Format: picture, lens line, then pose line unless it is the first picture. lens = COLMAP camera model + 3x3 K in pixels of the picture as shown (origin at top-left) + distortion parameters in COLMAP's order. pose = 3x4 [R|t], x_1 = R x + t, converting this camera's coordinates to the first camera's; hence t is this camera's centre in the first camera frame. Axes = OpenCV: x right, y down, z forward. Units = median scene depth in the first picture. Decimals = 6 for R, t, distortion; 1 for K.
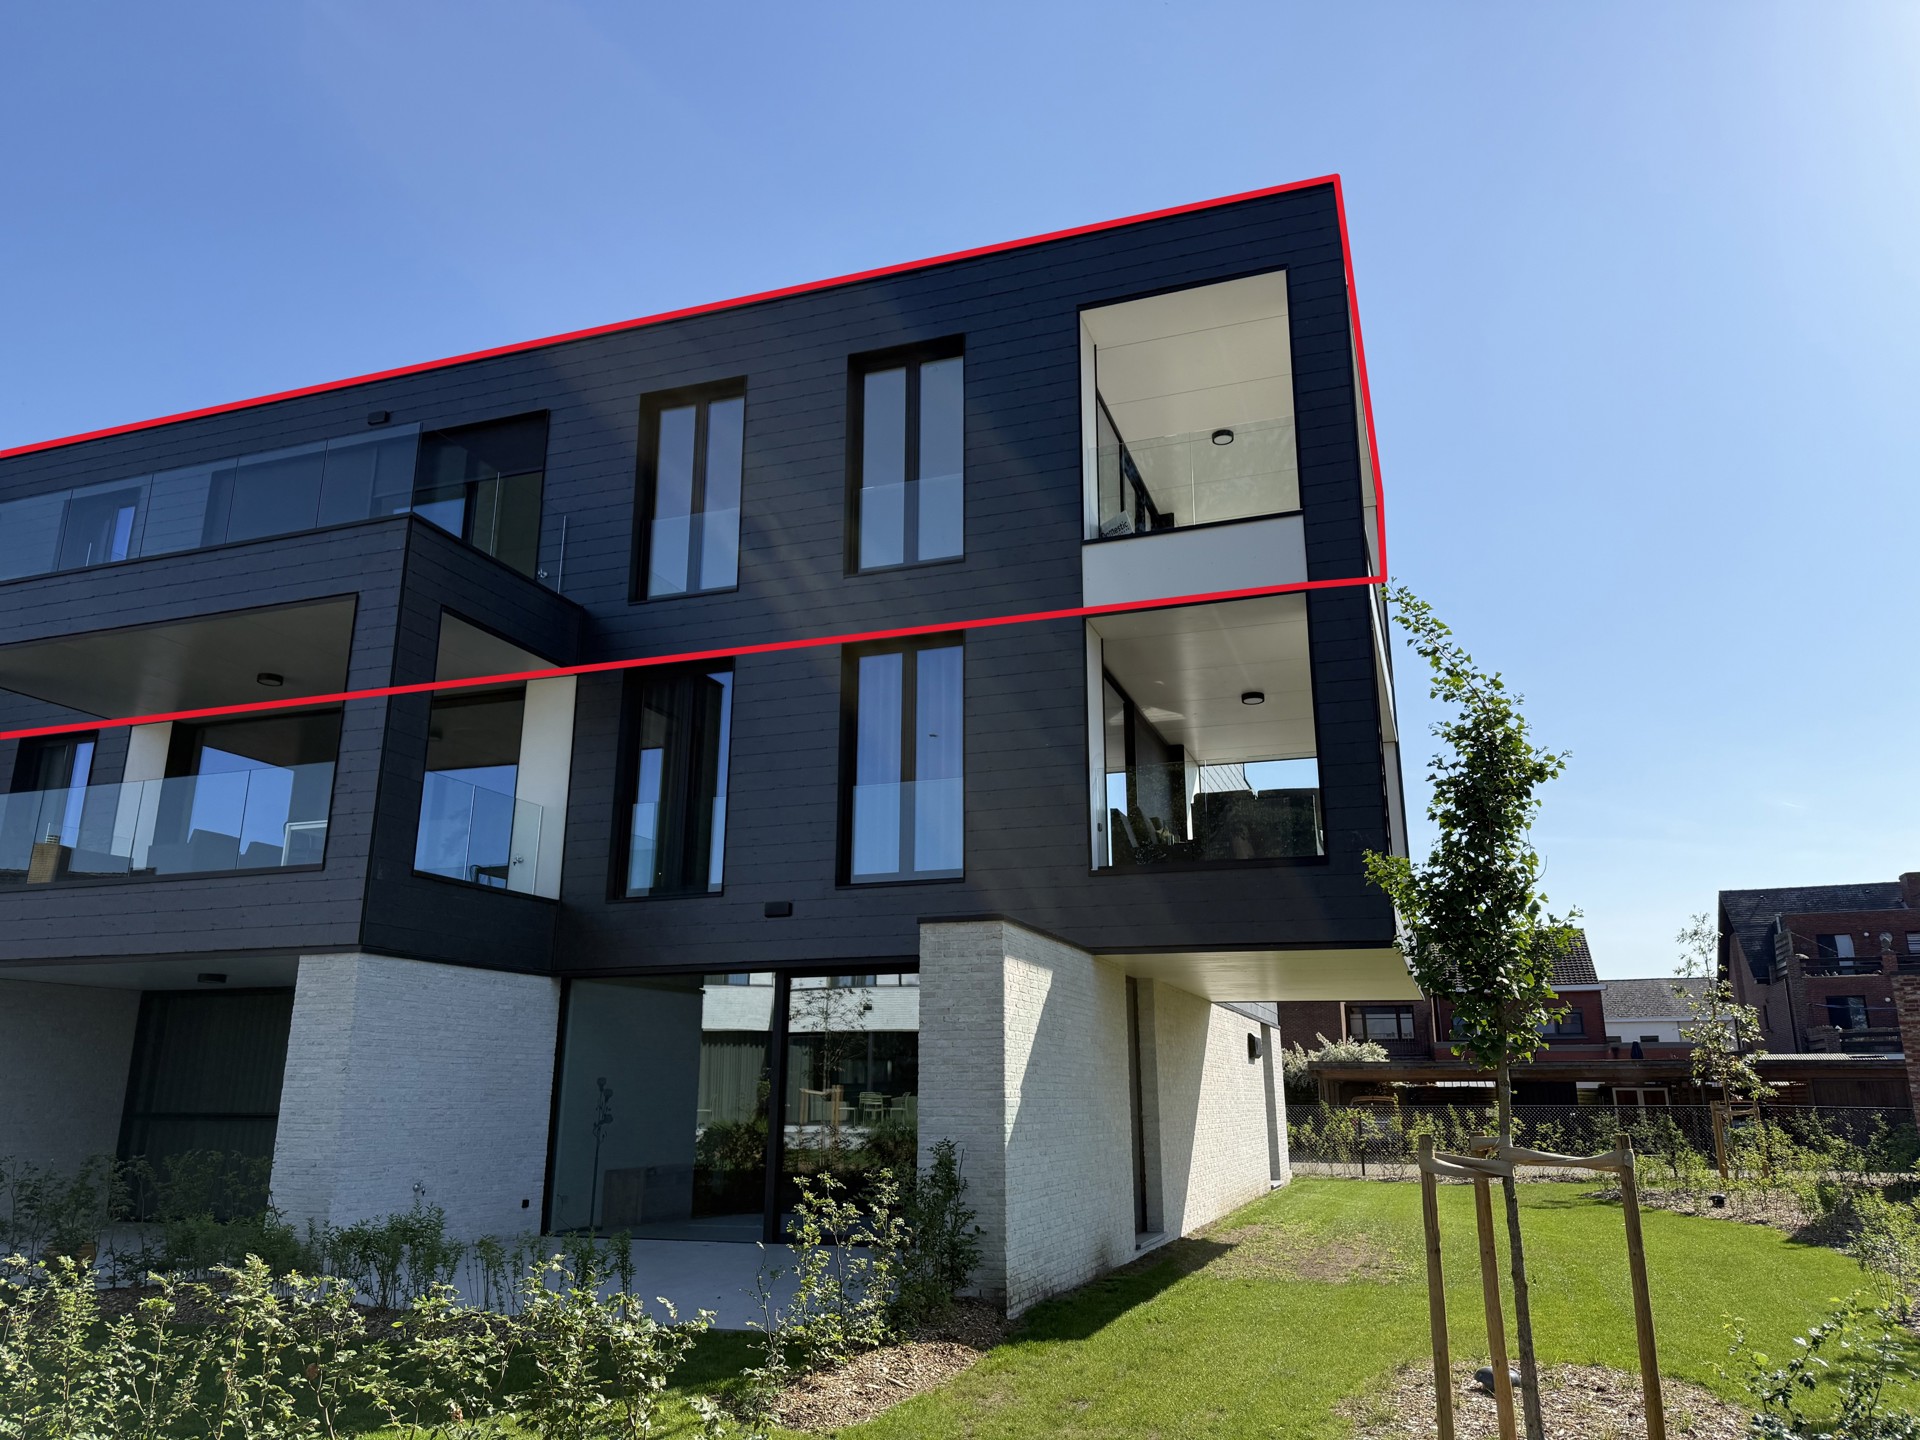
lens RADIAL K [[1358.7, 0, 973.1], [0, 1358.7, 728.6], [0, 0, 1]] dist [0.067833, -0.091015]
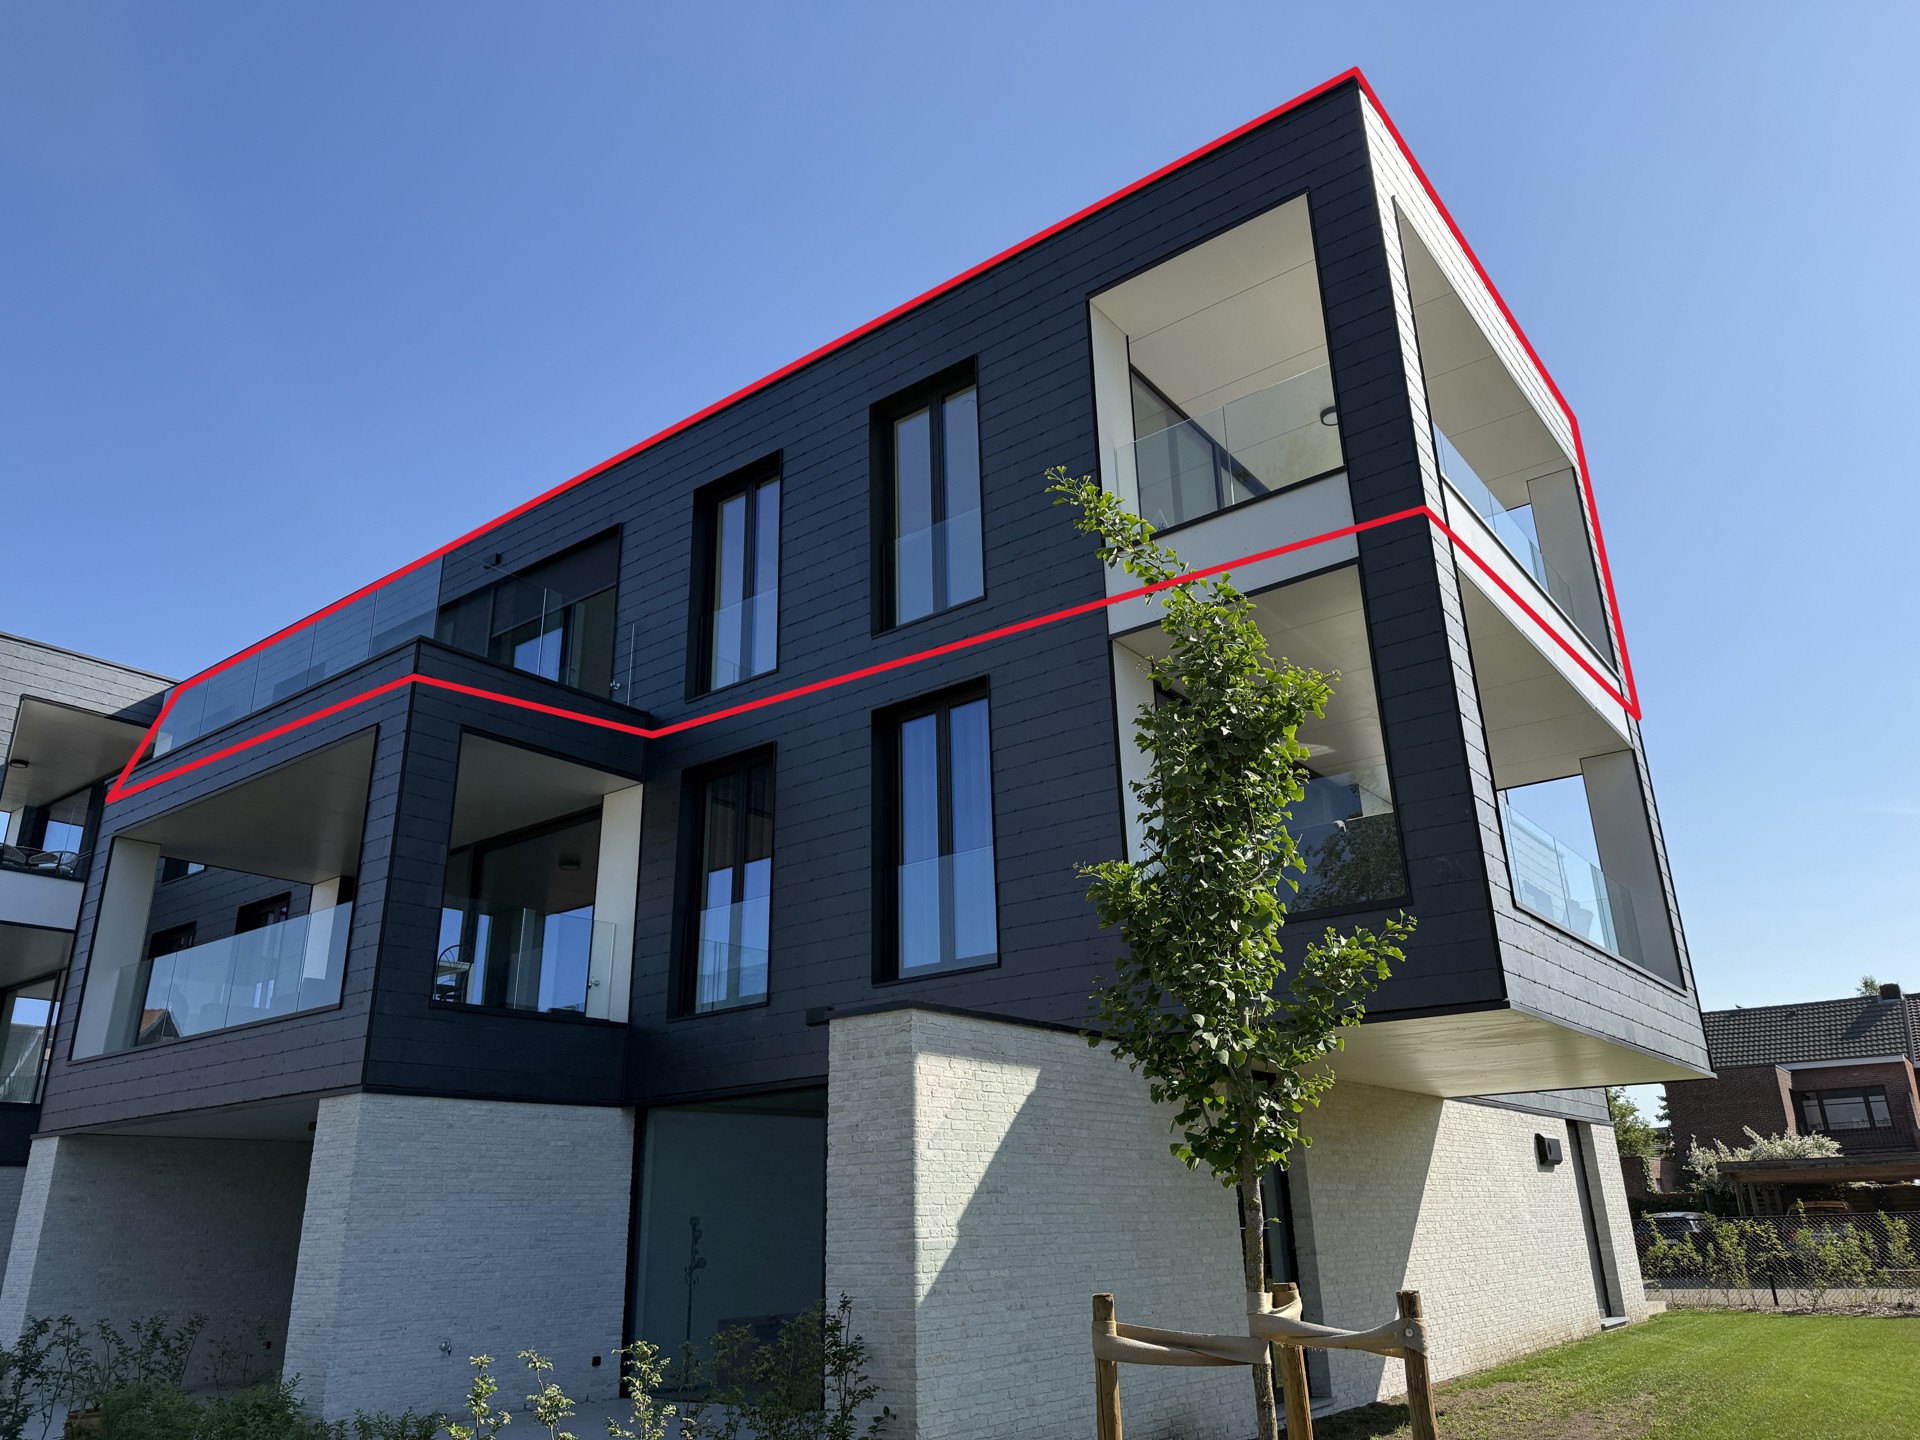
lens RADIAL K [[1363.1, 0, 960.0], [0, 1363.1, 720.0], [0, 0, 1]] dist [0.029783, -0.037681]
pose [[0.952361, -0.131040, -0.275386, 0.202182], [0.106513, 0.989037, -0.102274, 0.040370], [0.285769, 0.068070, 0.955878, 0.158735]]
